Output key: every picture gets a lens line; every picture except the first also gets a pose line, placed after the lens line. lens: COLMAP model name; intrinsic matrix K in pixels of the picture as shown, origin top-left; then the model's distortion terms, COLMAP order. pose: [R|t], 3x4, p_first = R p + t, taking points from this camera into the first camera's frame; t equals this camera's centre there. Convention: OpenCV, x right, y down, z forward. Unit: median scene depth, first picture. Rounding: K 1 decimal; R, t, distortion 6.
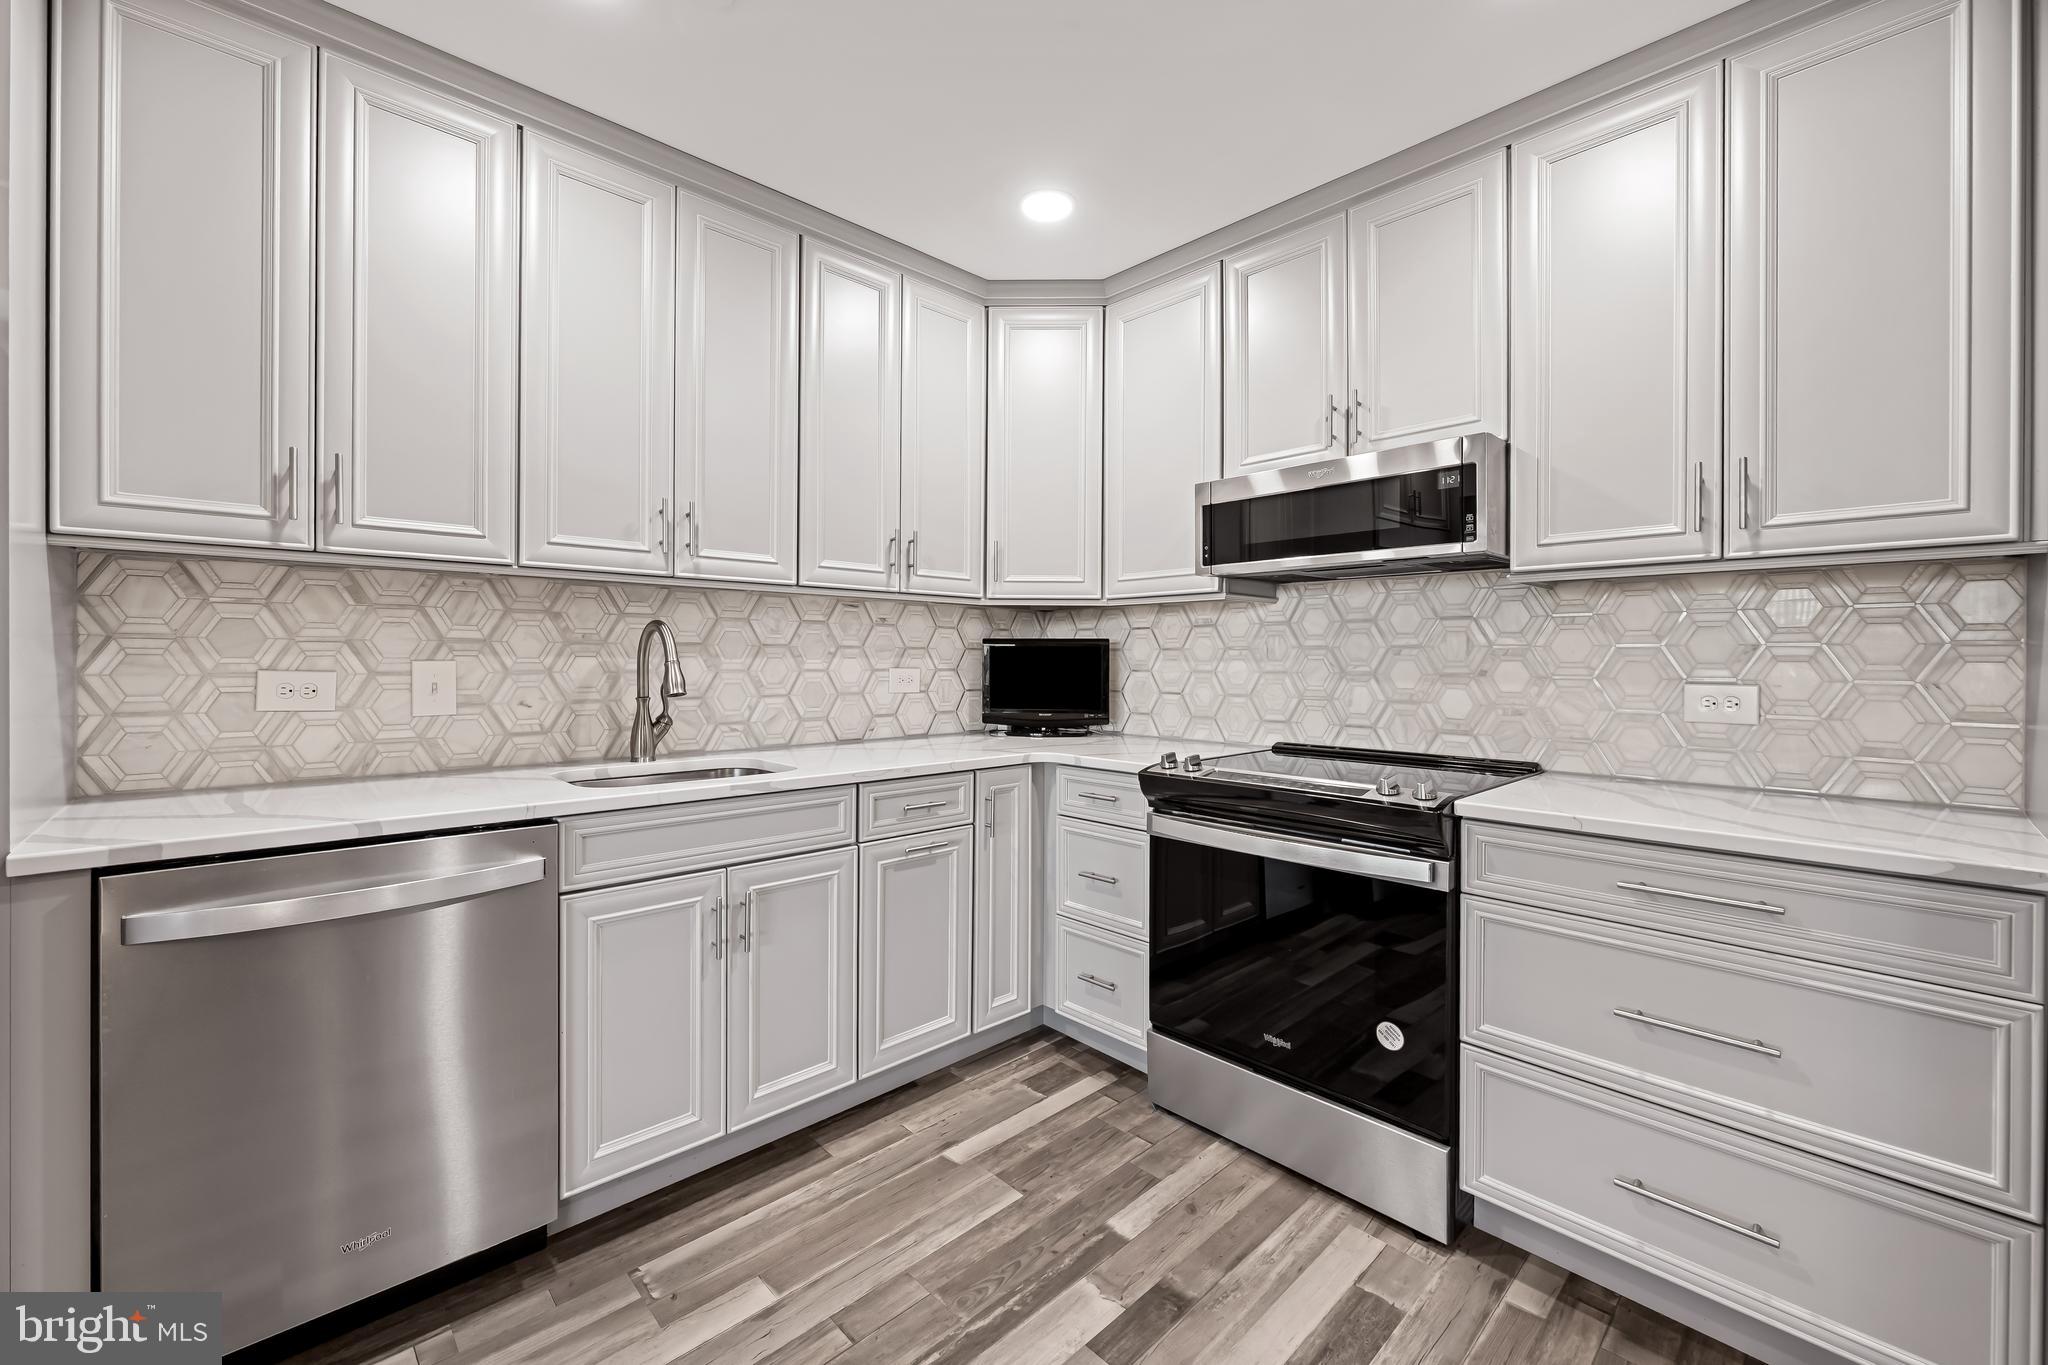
lens RADIAL K [[821.0, 0, 1015.5], [0, 821.0, 657.0], [0, 0, 1]] dist [-0.003297, -0.000033]
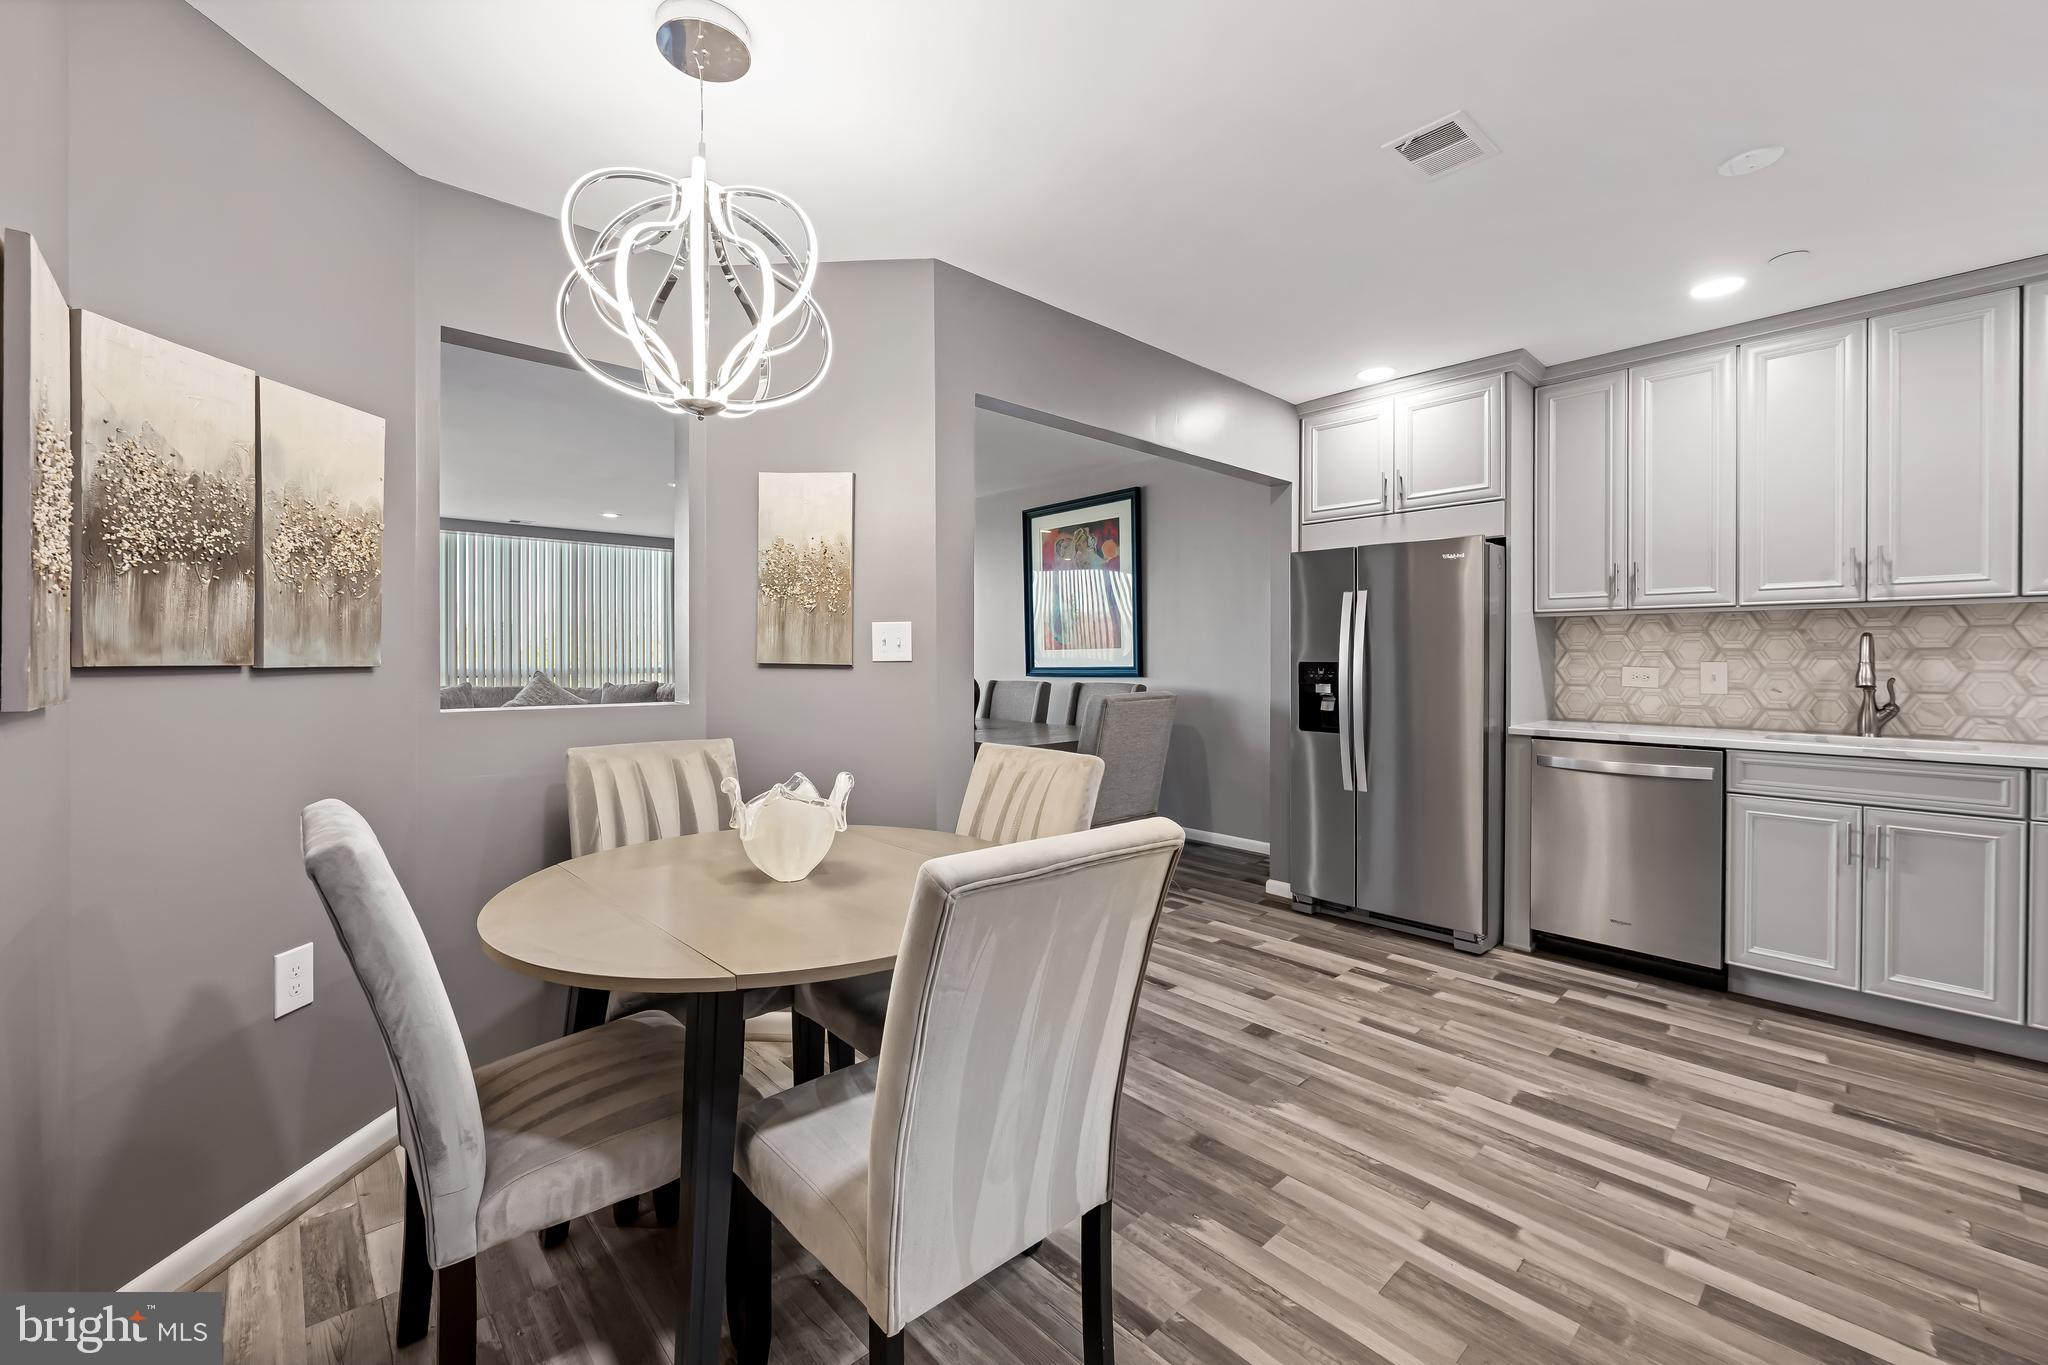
lens RADIAL K [[821.0, 0, 1020.0], [0, 821.0, 669.8], [0, 0, 1]] dist [-0.003297, -0.000033]
pose [[-0.024033, 0.009914, -0.999662, 1.040614], [0.001593, 0.999950, 0.009879, 0.001815], [0.999710, -0.001355, -0.024047, -0.410685]]
